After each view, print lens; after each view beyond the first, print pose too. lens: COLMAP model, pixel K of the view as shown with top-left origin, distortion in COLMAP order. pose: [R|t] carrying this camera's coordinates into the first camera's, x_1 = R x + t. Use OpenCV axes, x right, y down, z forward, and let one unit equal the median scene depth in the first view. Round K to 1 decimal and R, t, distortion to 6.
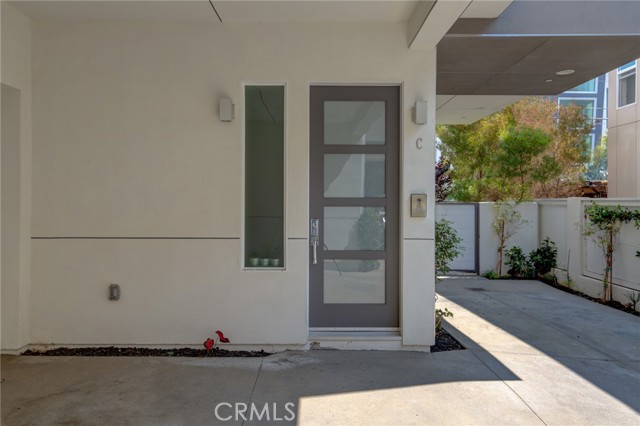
lens RADIAL K [[473.3, 0, 315.1], [0, 473.3, 195.1], [0, 0, 1]] dist [0.024726, 0.004959]
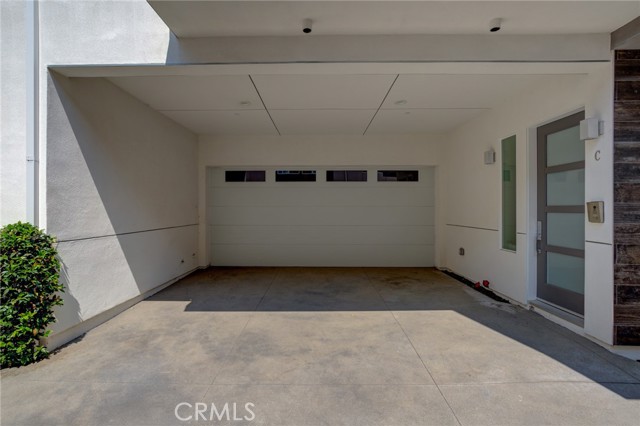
lens RADIAL K [[292.4, 0, 313.5], [0, 292.4, 208.3], [0, 0, 1]] dist [-0.020223, 0.005691]
pose [[-0.021537, -0.004875, -0.999756, 0.892878], [0.009008, 0.999947, -0.005070, 0.010042], [0.999727, -0.009115, -0.021492, 0.354322]]
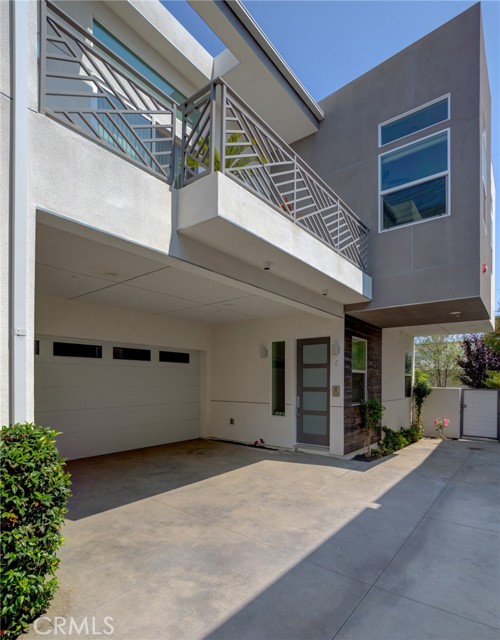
lens RADIAL K [[345.1, 0, 249.6], [0, 345.1, 382.8], [0, 0, 1]] dist [-0.017214, -0.002244]
pose [[0.783952, -0.000883, -0.620820, 0.884966], [0.006906, 0.999950, 0.007299, -0.031636], [0.620782, -0.010009, 0.783919, -0.494068]]
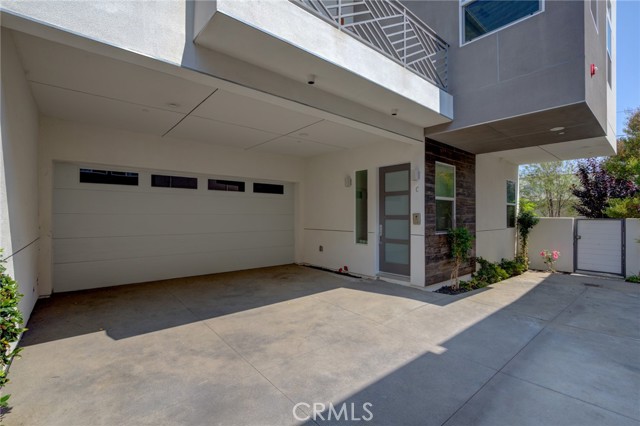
lens RADIAL K [[292.4, 0, 315.6], [0, 292.4, 213.2], [0, 0, 1]] dist [-0.020223, 0.005691]
pose [[0.643481, -0.010339, -0.765392, 0.907467], [0.007932, 0.999945, -0.006839, 0.001177], [0.765421, -0.001671, 0.643527, -0.168498]]
